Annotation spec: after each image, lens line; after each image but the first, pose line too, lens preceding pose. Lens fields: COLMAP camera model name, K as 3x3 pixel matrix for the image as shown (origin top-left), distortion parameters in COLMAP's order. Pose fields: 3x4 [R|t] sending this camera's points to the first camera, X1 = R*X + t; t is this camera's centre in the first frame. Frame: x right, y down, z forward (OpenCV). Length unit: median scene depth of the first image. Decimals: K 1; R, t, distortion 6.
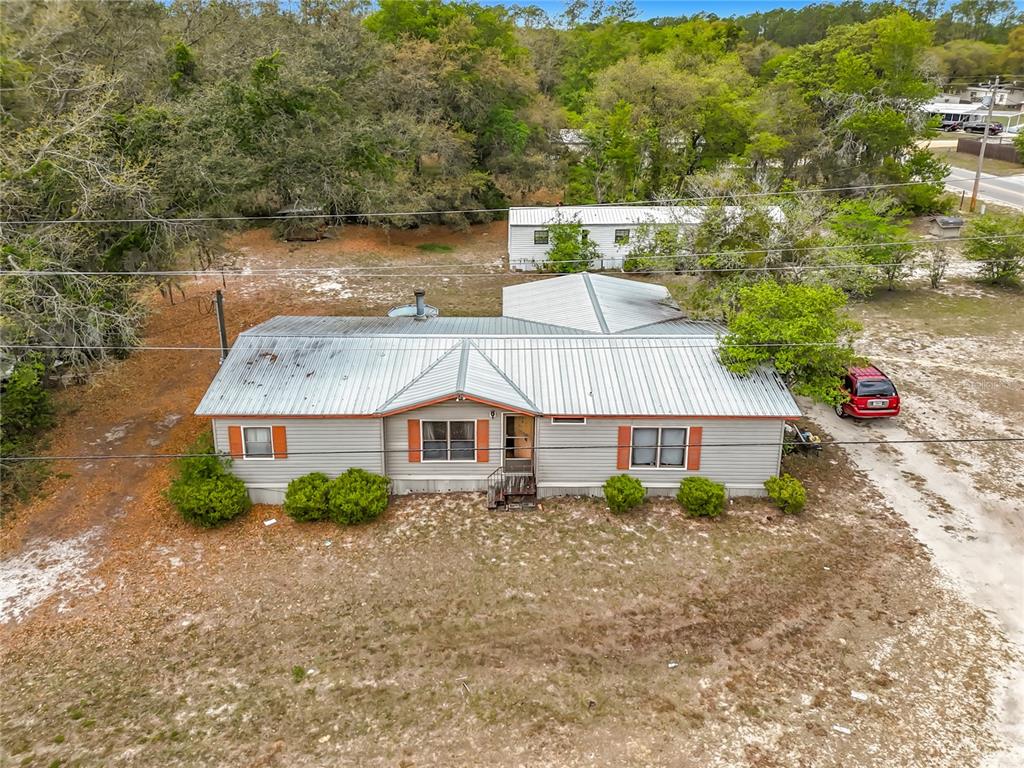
lens RADIAL K [[778.9, 0, 507.5], [0, 778.9, 291.0], [0, 0, 1]] dist [0.072955, -0.001561]
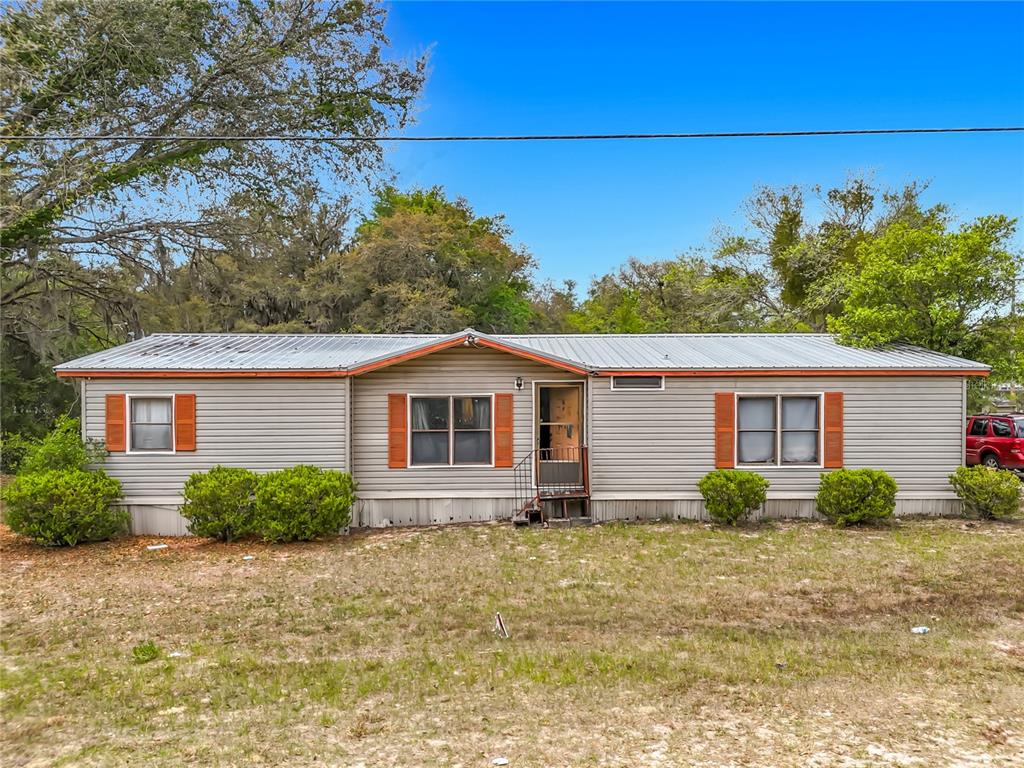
lens RADIAL K [[784.9, 0, 511.7], [0, 784.9, 402.9], [0, 0, 1]] dist [0.023321, -0.006627]
pose [[0.999692, -0.009087, 0.023090, -0.042244], [0.015131, 0.960745, -0.277018, 0.367155], [-0.019666, 0.277282, 0.960587, 0.389671]]
